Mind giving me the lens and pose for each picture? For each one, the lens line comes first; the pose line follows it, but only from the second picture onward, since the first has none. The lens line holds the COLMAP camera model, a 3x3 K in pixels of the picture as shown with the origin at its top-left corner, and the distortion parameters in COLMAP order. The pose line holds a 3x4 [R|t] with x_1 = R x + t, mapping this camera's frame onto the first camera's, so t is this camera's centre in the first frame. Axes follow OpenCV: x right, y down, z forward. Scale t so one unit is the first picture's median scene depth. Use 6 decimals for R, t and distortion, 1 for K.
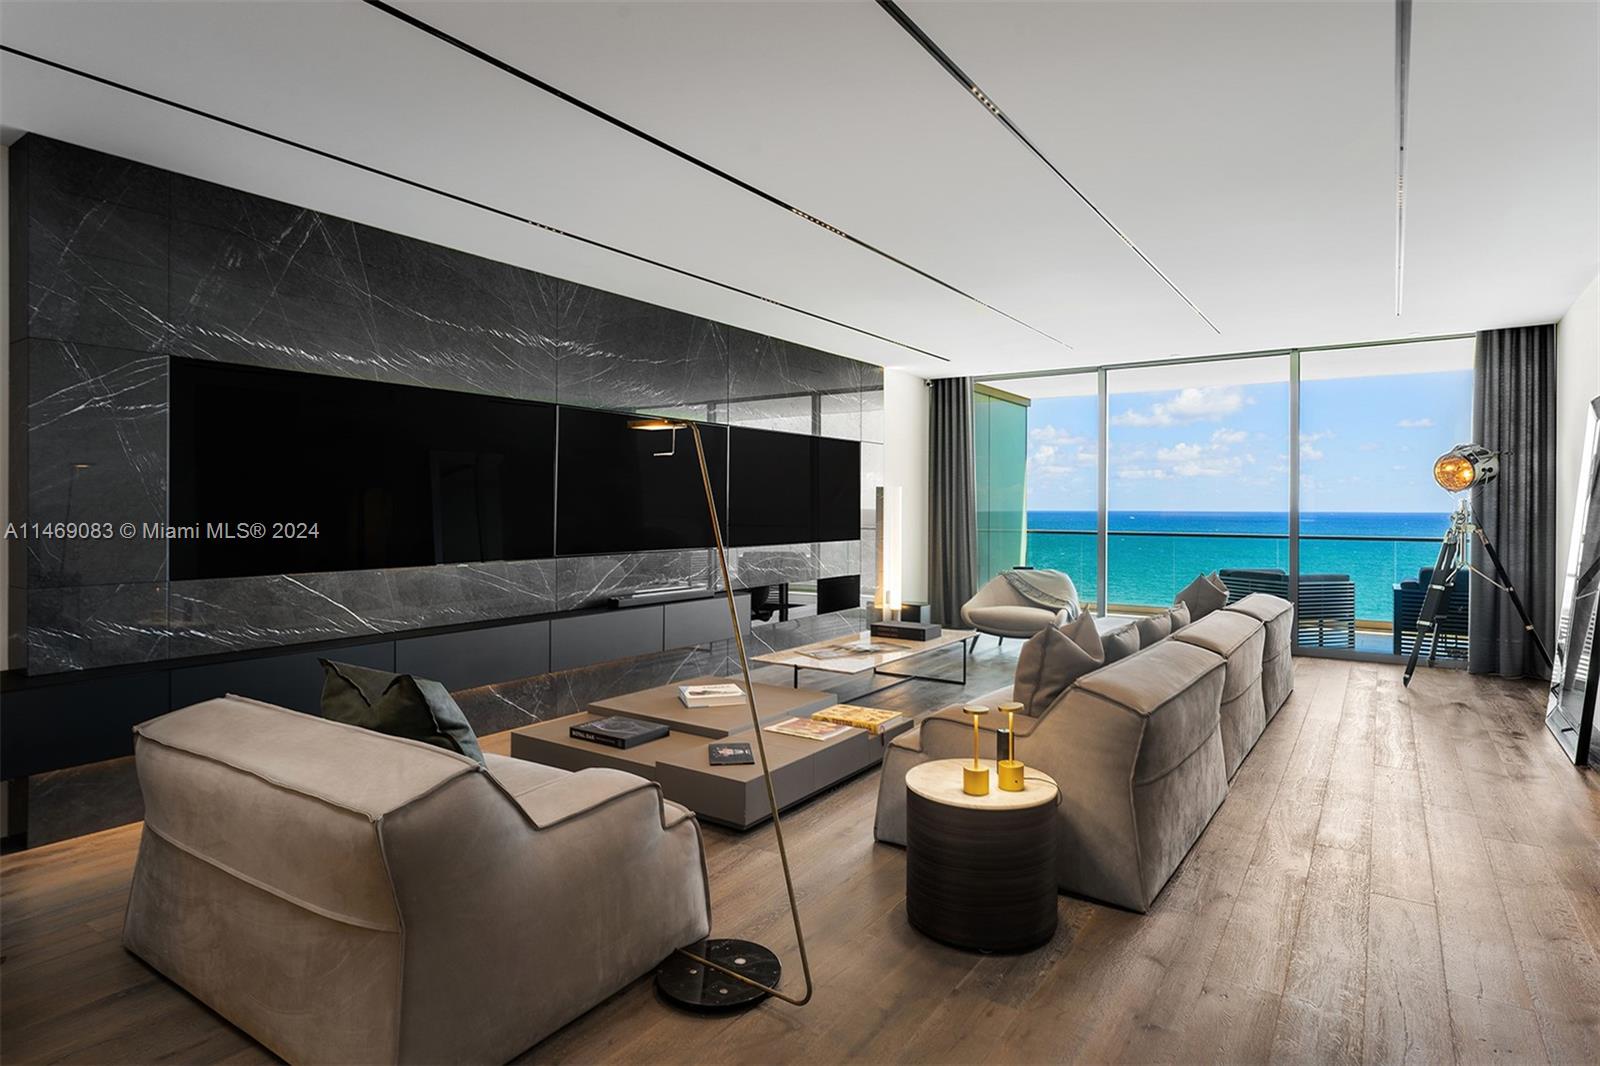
lens RADIAL K [[787.2, 0, 831.1], [0, 787.2, 507.1], [0, 0, 1]] dist [0.001685, -0.000080]
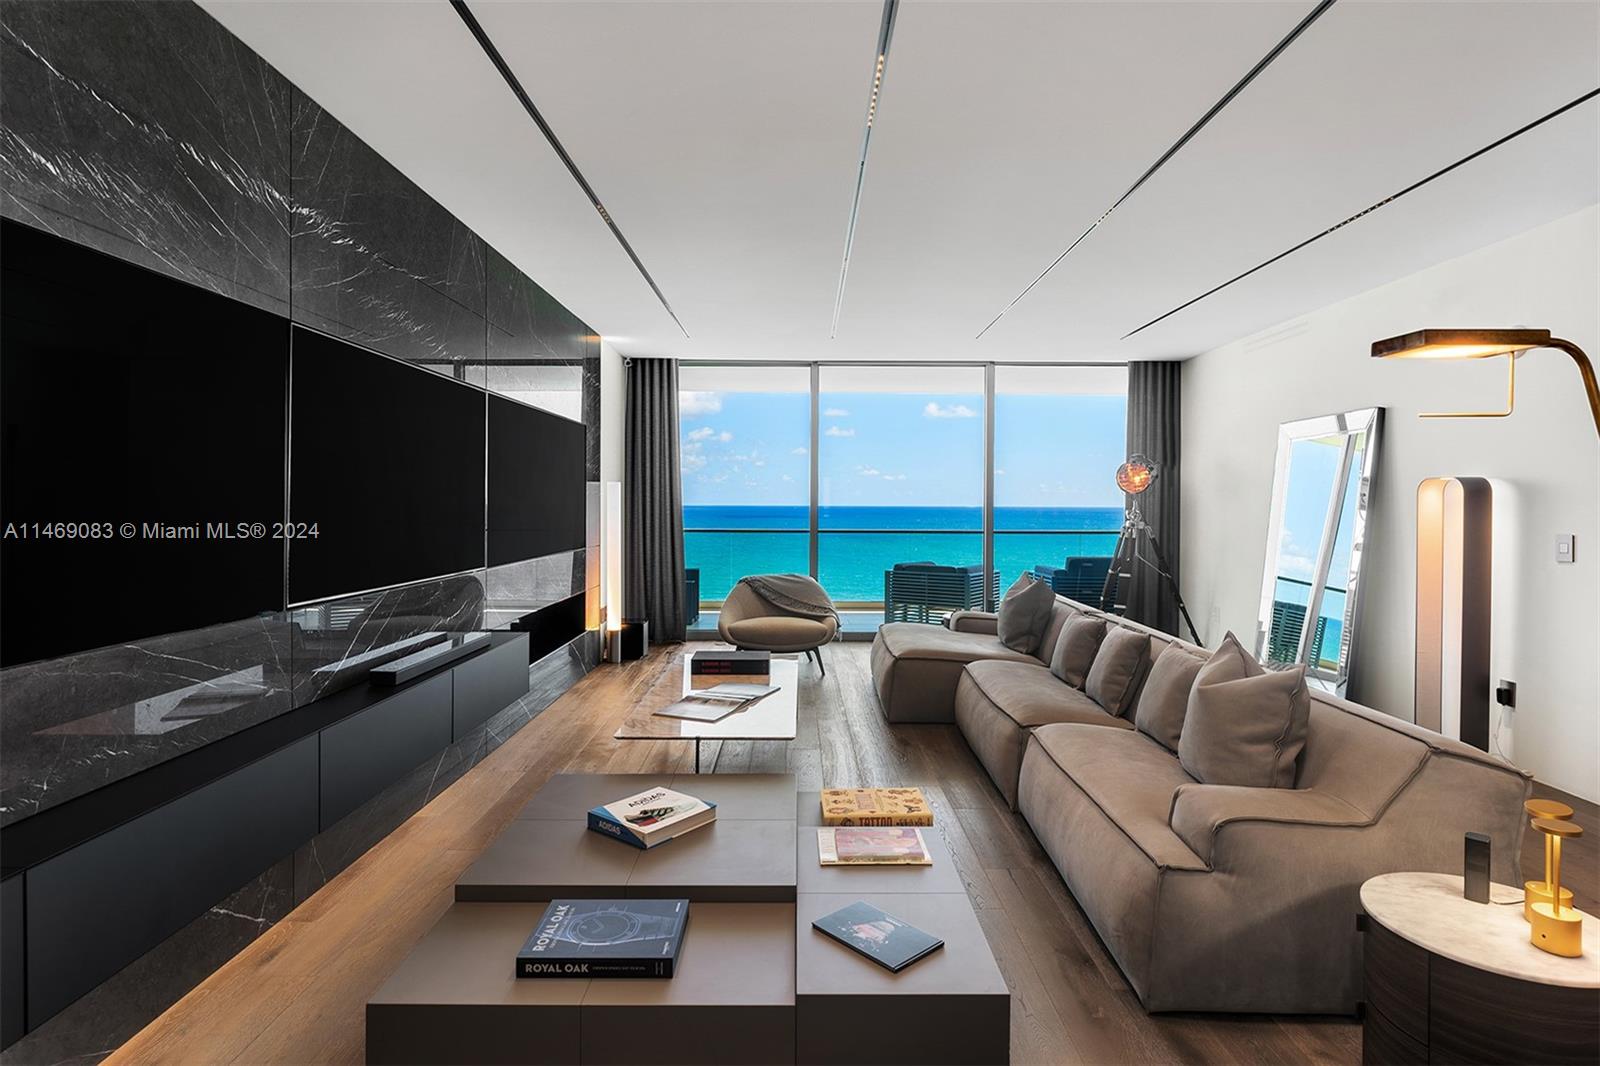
lens RADIAL K [[753.6, 0, 755.8], [0, 753.6, 514.1], [0, 0, 1]] dist [-0.000276, -0.000272]
pose [[0.849130, -0.008289, 0.528120, -0.279724], [-0.001379, 0.999839, 0.017910, -0.008089], [-0.528183, -0.015937, 0.848981, 0.317844]]
